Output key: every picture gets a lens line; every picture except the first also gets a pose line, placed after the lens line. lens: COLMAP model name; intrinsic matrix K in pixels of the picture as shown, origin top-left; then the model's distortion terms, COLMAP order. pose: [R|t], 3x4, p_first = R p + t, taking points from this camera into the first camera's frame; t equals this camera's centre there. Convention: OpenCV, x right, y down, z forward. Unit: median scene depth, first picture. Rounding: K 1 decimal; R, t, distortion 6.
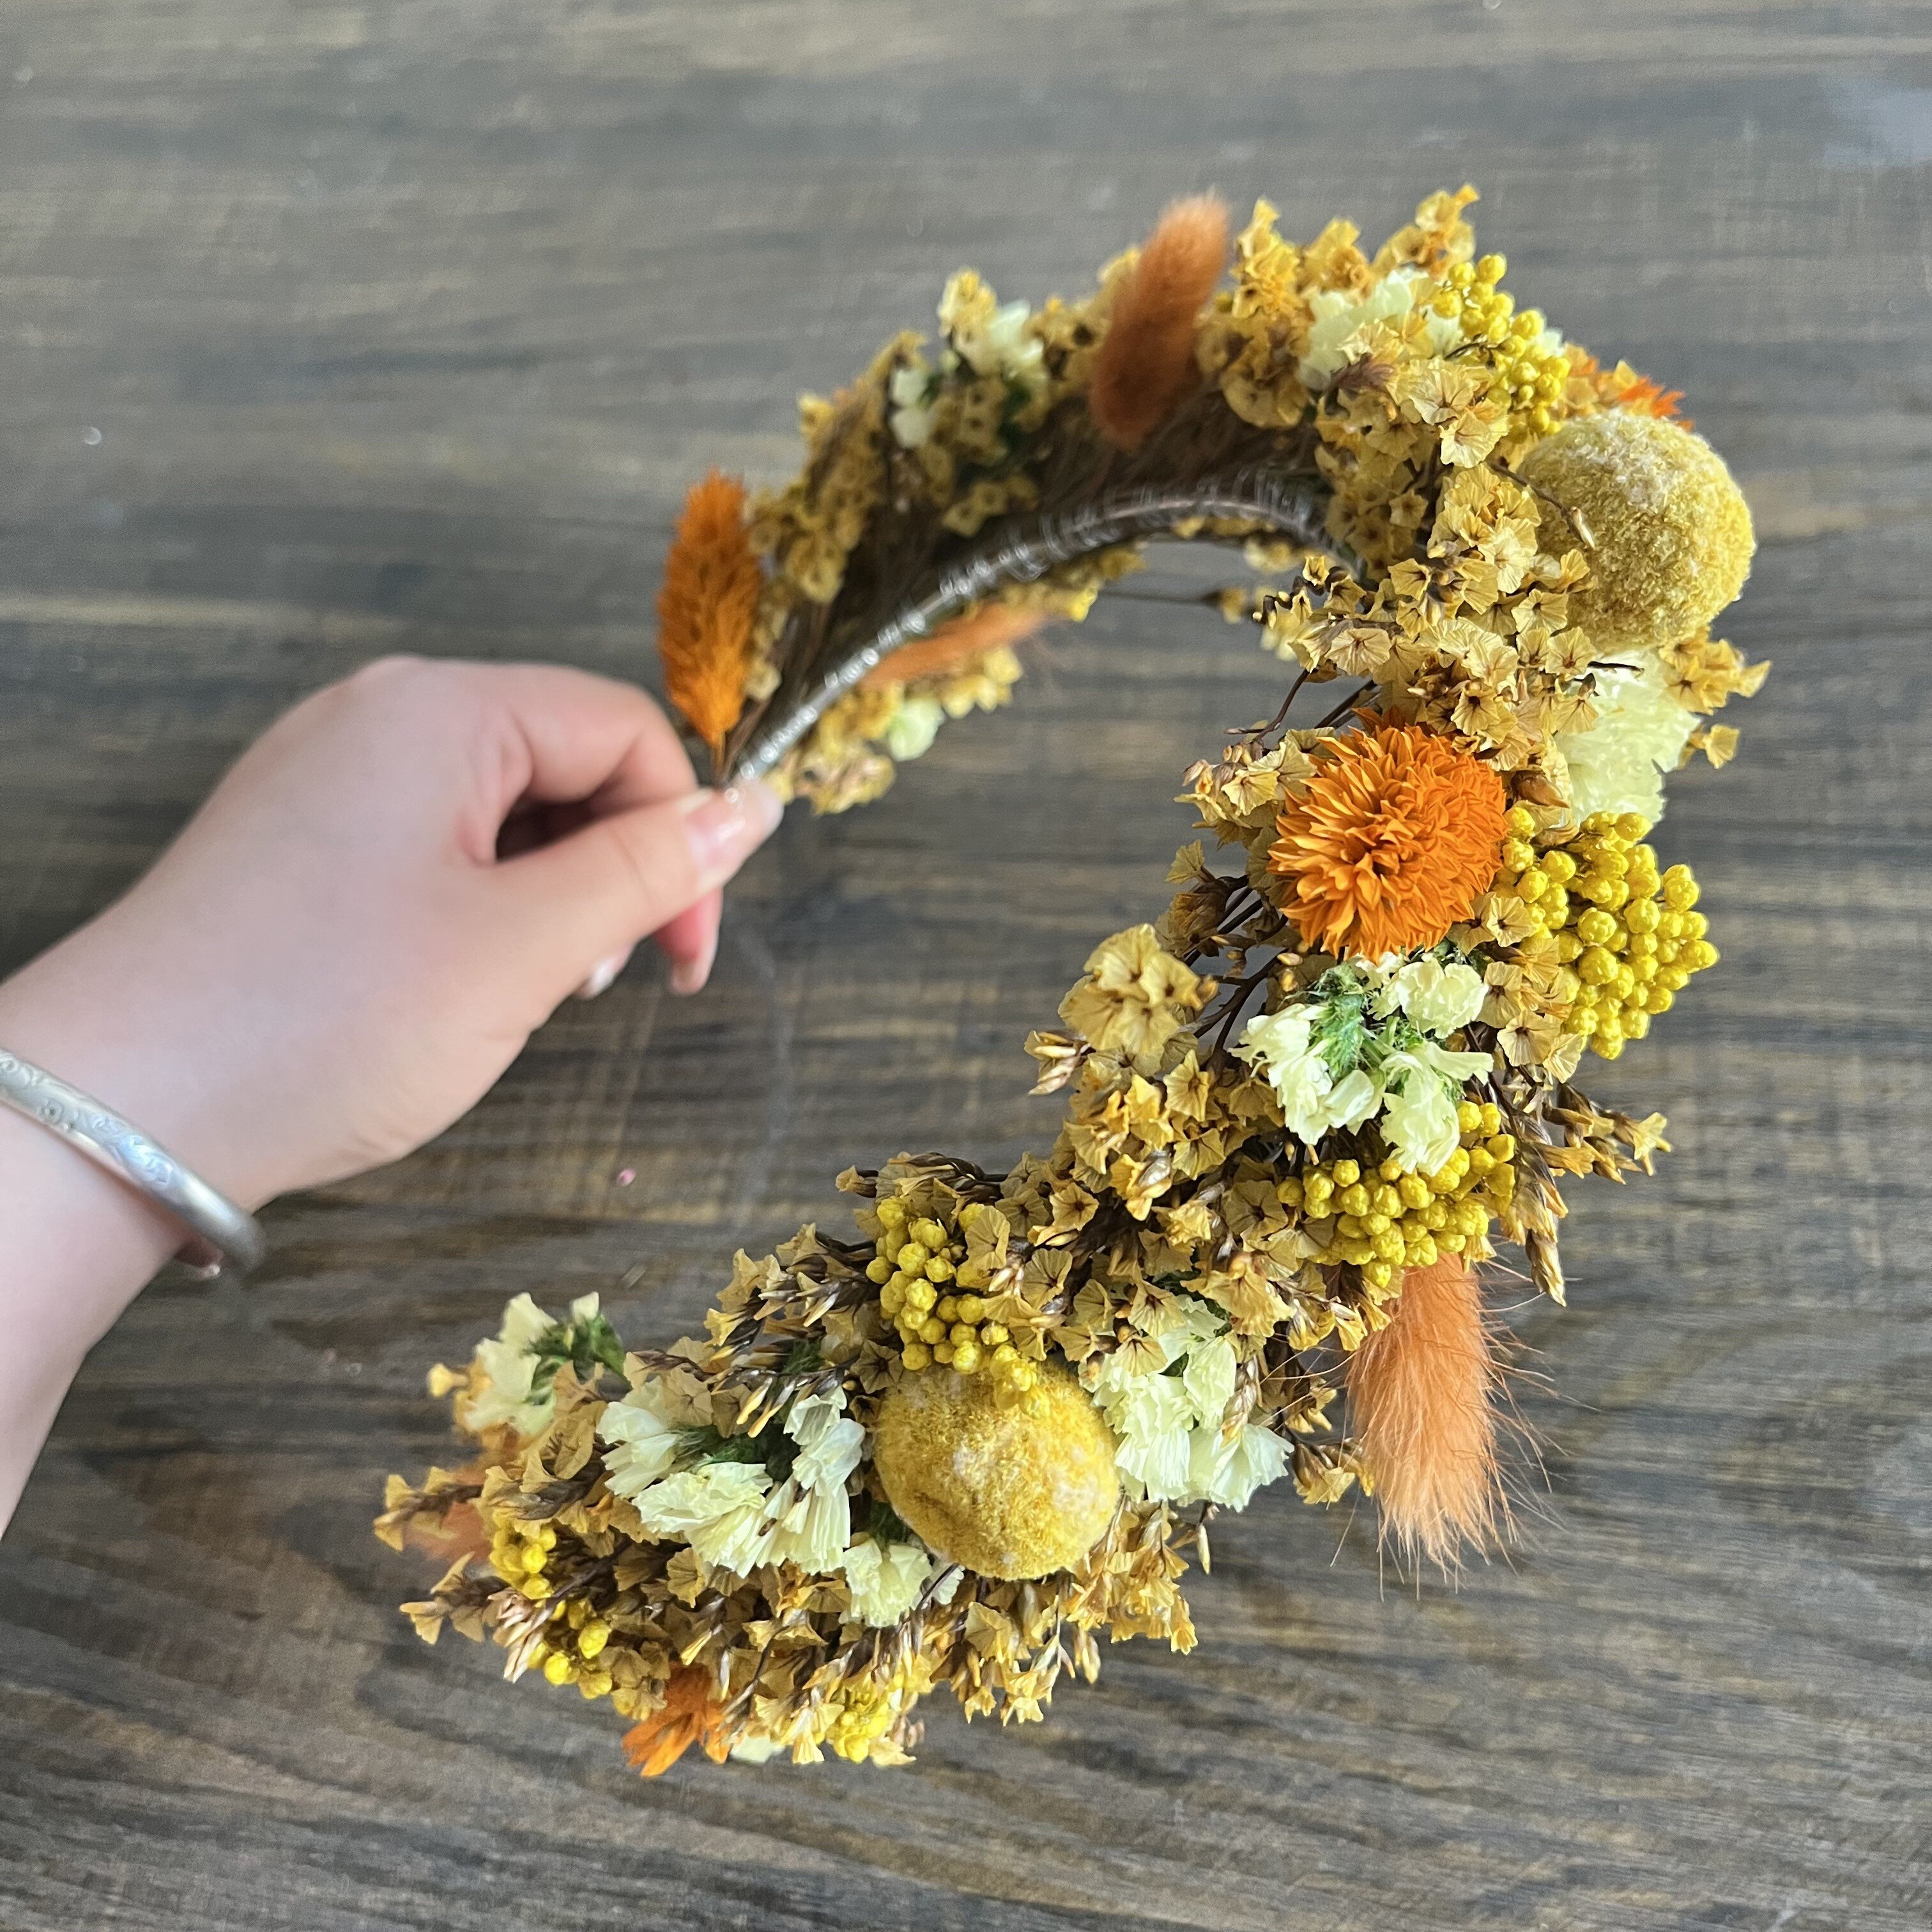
lens RADIAL K [[2106.3, 0, 966.0], [0, 2106.3, 966.0], [0, 0, 1]] dist [-0.012201, 0.049182]
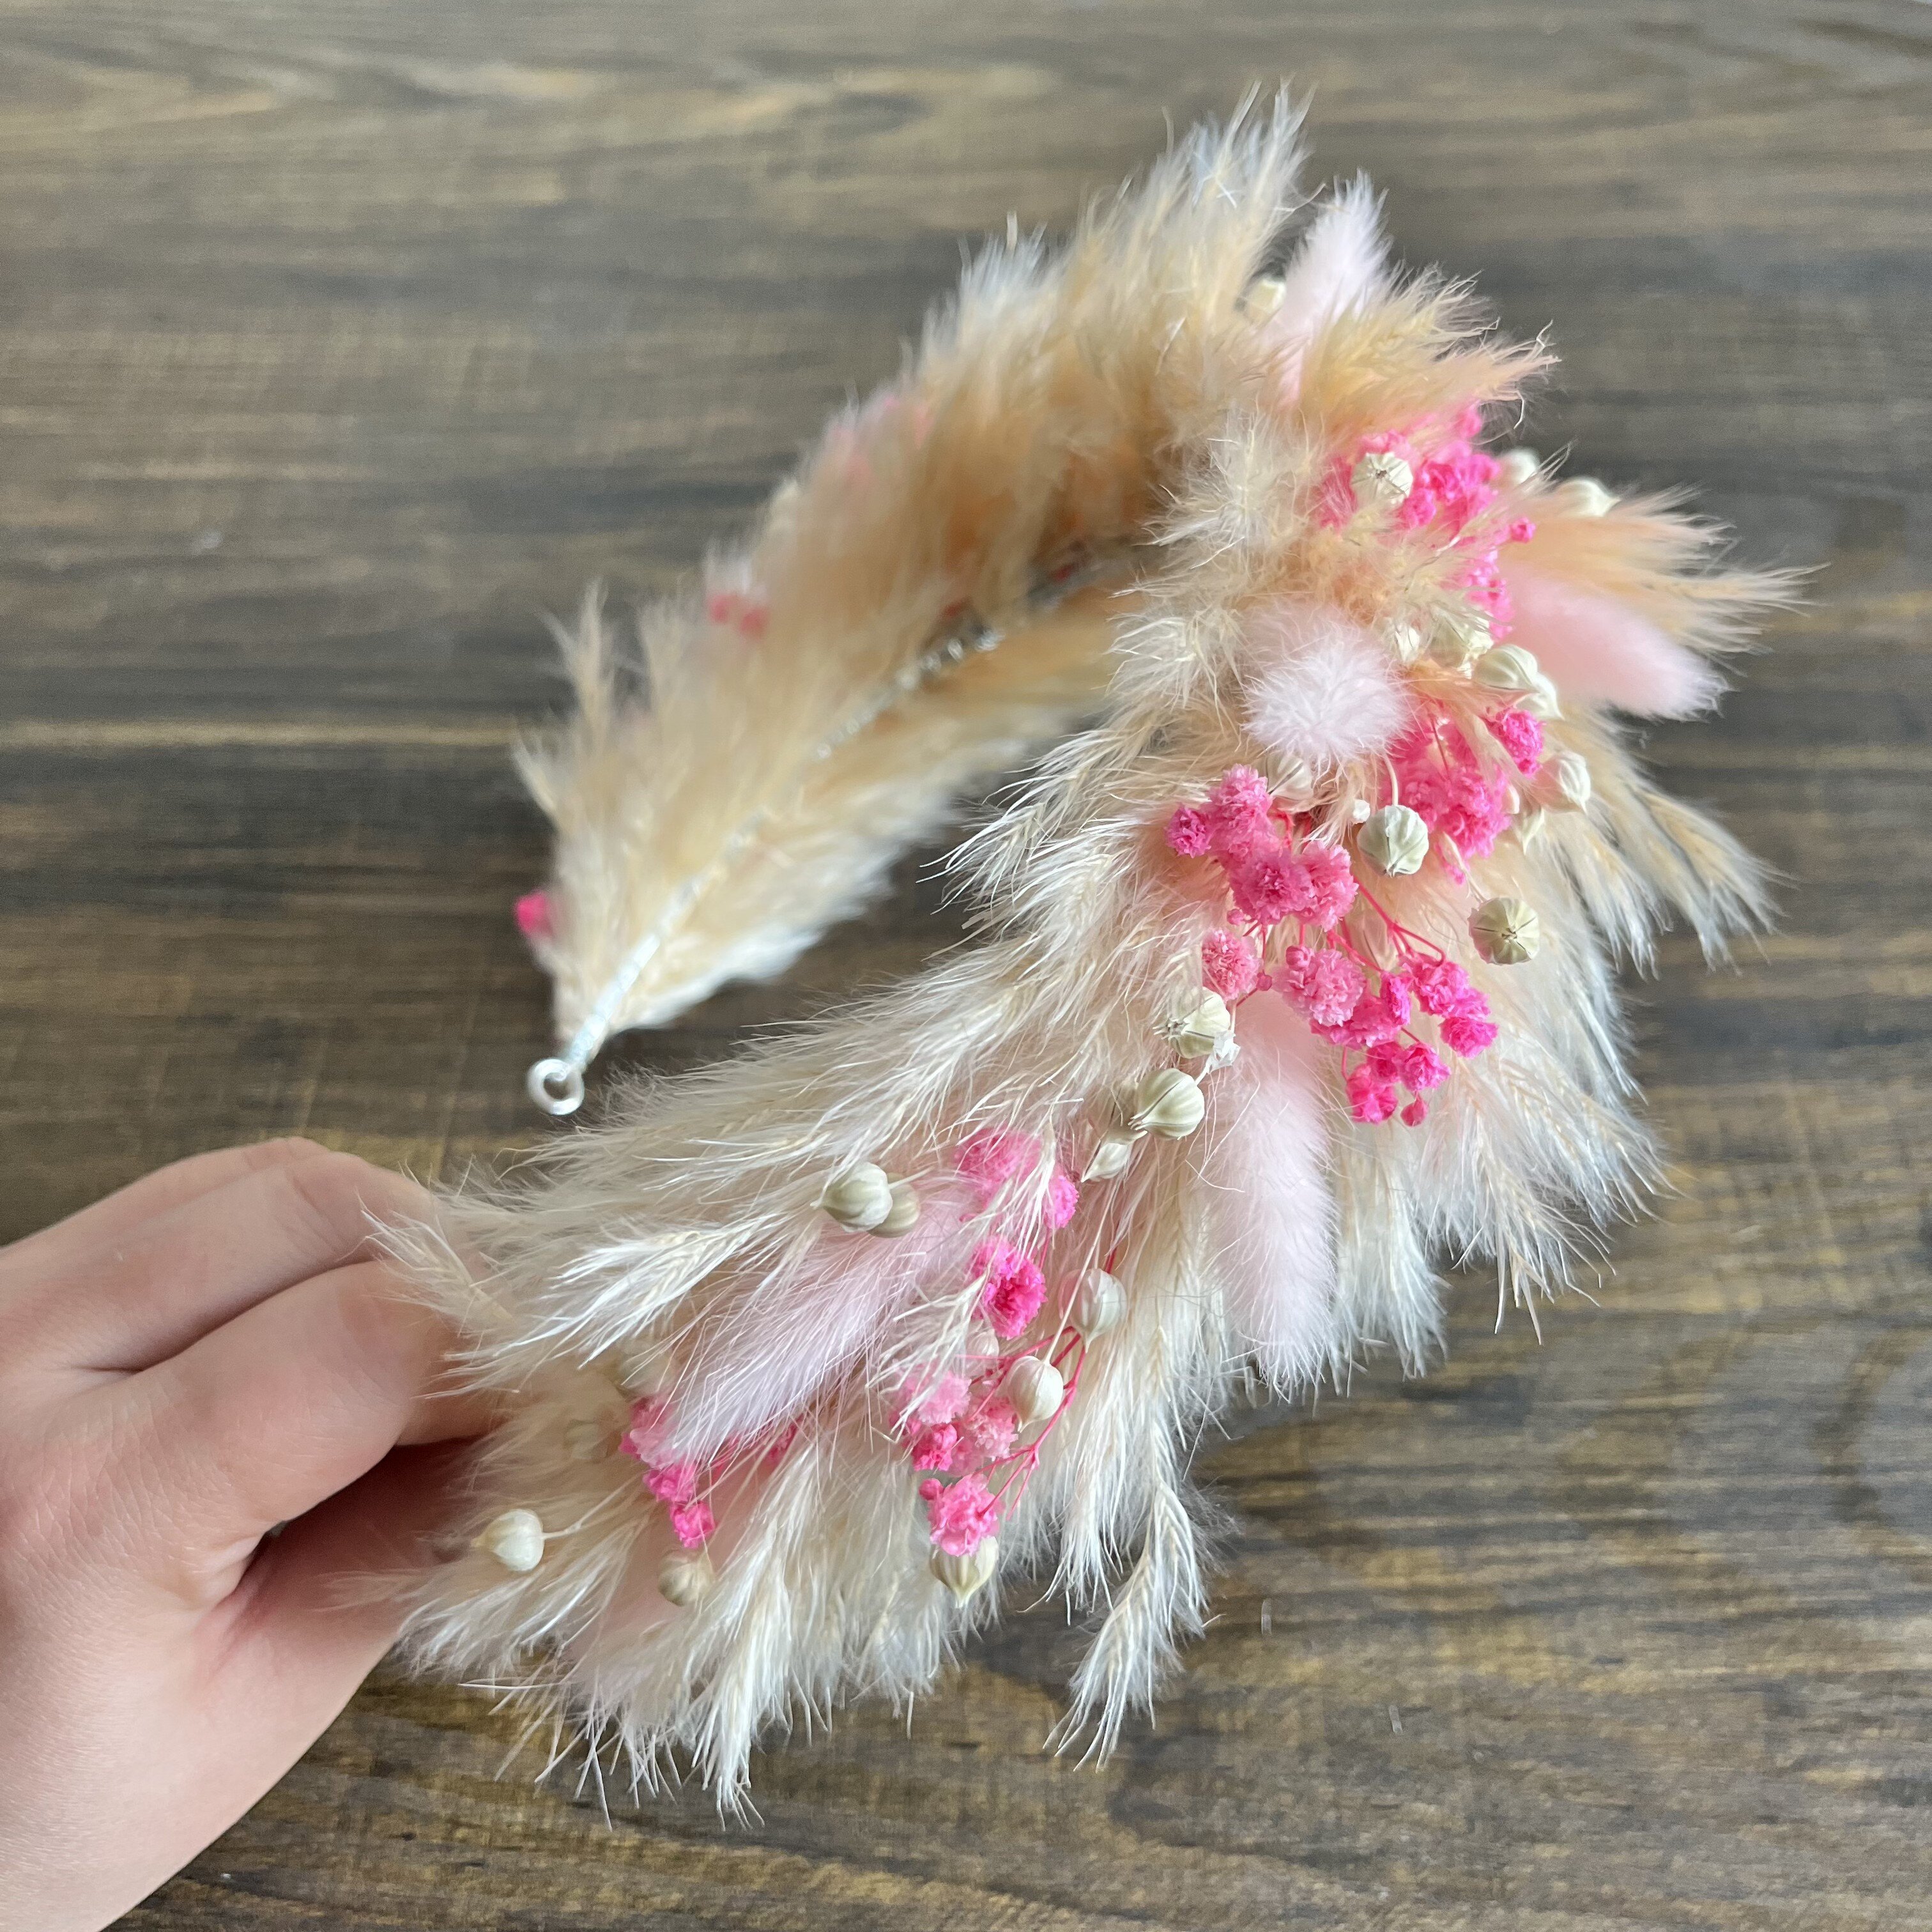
lens RADIAL K [[2106.3, 0, 966.0], [0, 2106.3, 966.0], [0, 0, 1]] dist [-0.012201, 0.049182]
pose [[0.985410, -0.033908, 0.166787, -0.329996], [0.051997, 0.993078, -0.105317, 0.045239], [-0.162062, 0.112453, 0.980352, 0.037513]]
